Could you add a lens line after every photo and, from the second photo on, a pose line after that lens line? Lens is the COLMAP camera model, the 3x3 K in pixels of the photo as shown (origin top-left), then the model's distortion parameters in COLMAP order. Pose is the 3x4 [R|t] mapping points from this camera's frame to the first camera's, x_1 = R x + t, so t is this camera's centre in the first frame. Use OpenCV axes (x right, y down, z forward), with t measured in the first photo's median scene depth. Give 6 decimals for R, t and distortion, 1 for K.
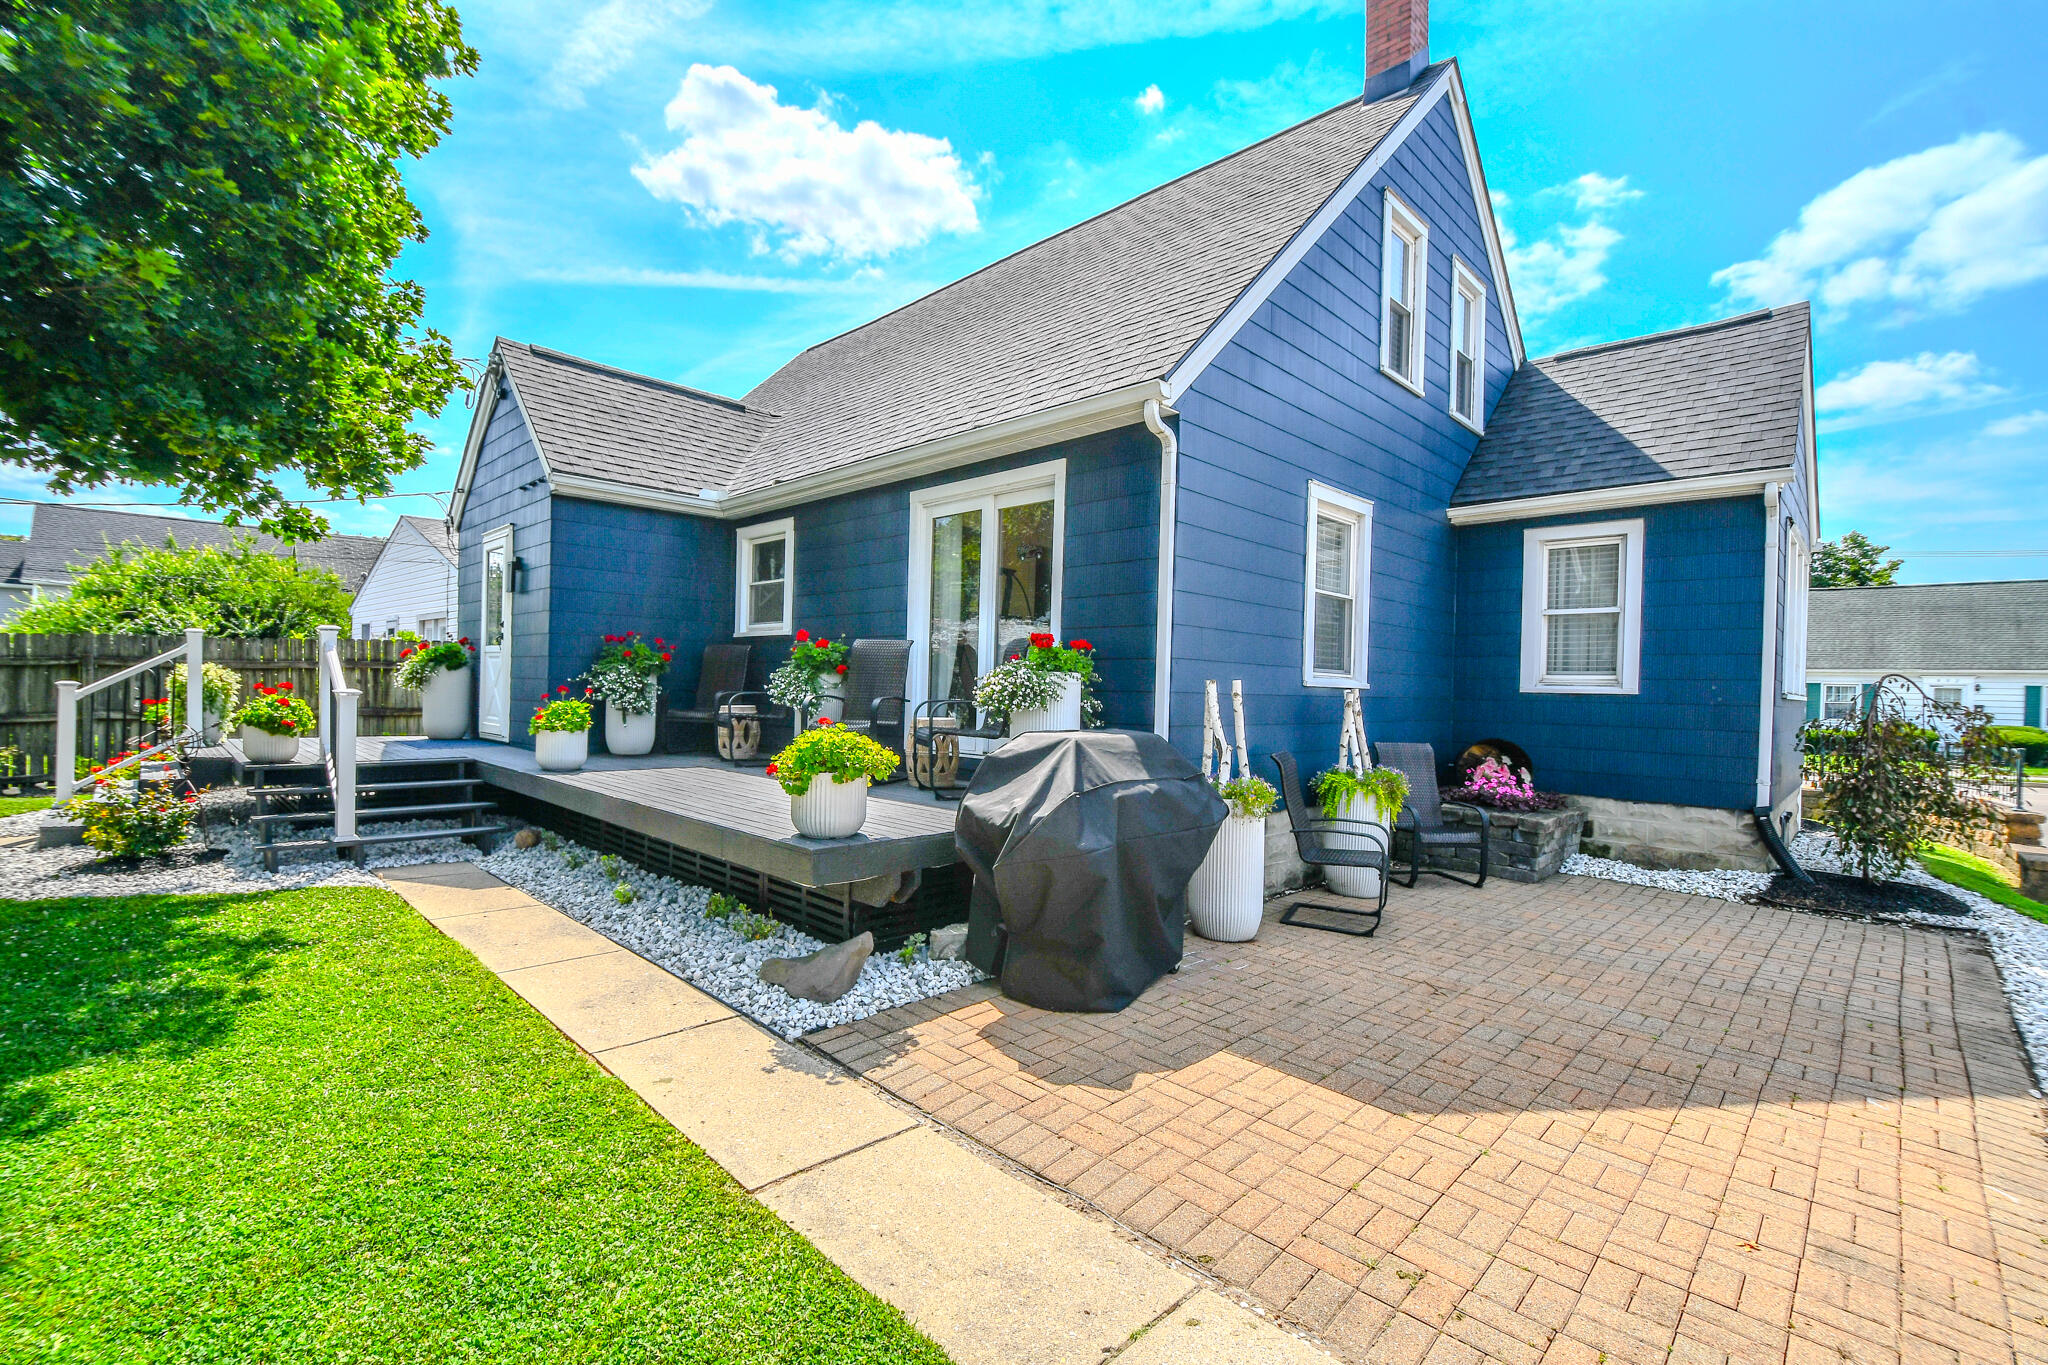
lens RADIAL K [[890.9, 0, 994.8], [0, 890.9, 696.3], [0, 0, 1]] dist [0.010708, -0.020507]
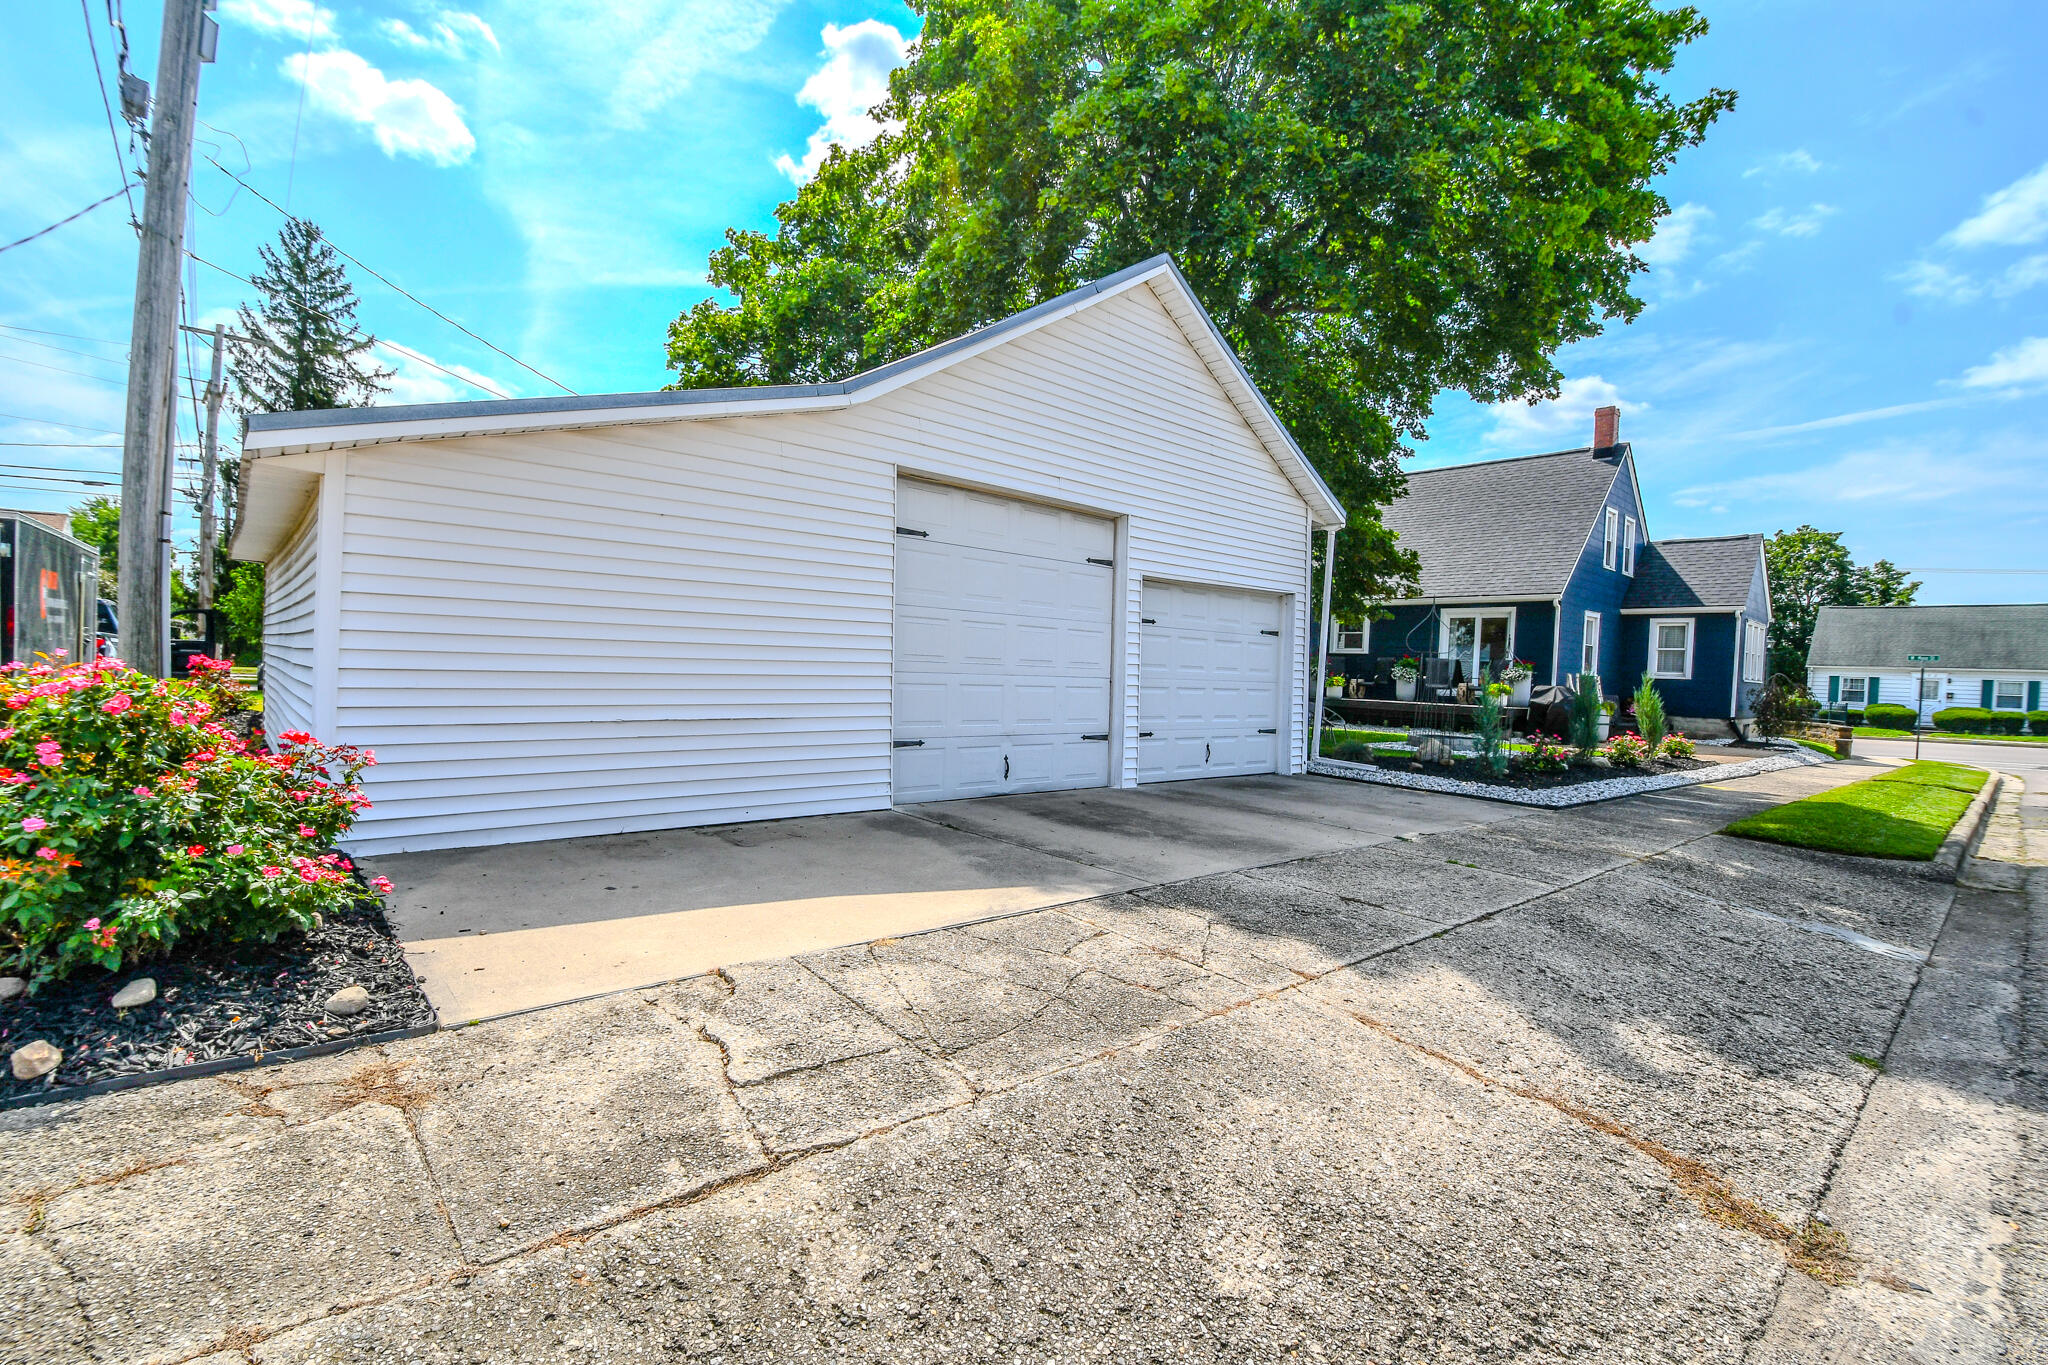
lens RADIAL K [[890.9, 0, 994.8], [0, 890.9, 696.3], [0, 0, 1]] dist [0.010708, -0.020507]
pose [[0.998268, 0.014193, -0.057086, -1.377678], [-0.013014, 0.999695, 0.020974, 0.021729], [0.057366, -0.020195, 0.998149, -2.027903]]
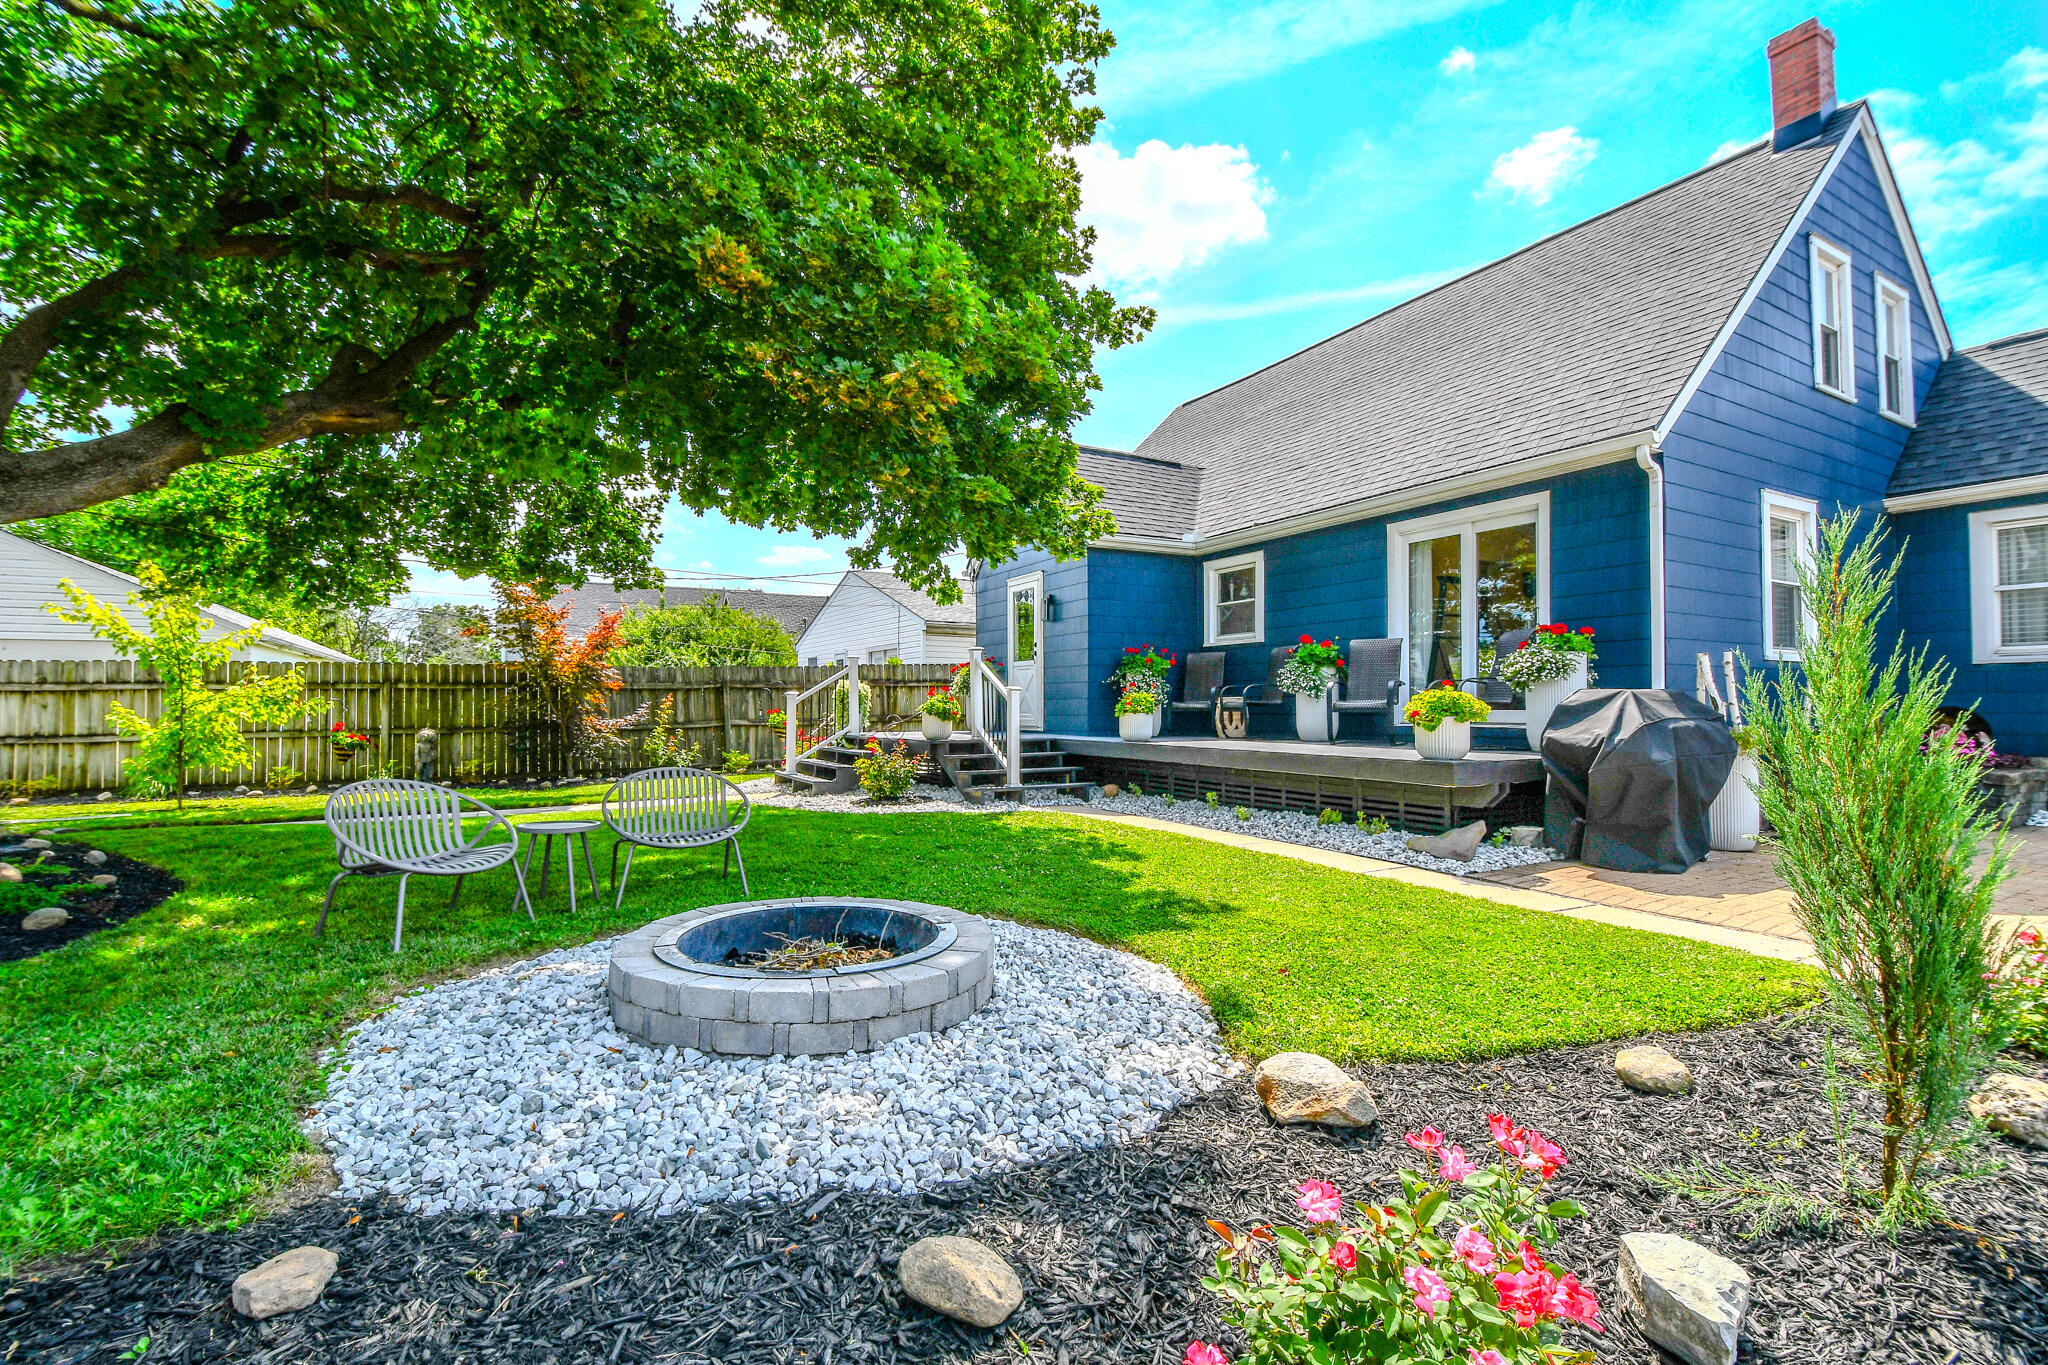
lens RADIAL K [[890.2, 0, 994.2], [0, 890.2, 698.8], [0, 0, 1]] dist [-0.013059, -0.006264]
pose [[0.958683, -0.029557, -0.282938, -0.276807], [0.023056, 0.999389, -0.026280, 0.042025], [0.283542, 0.018671, 0.958778, -0.373869]]
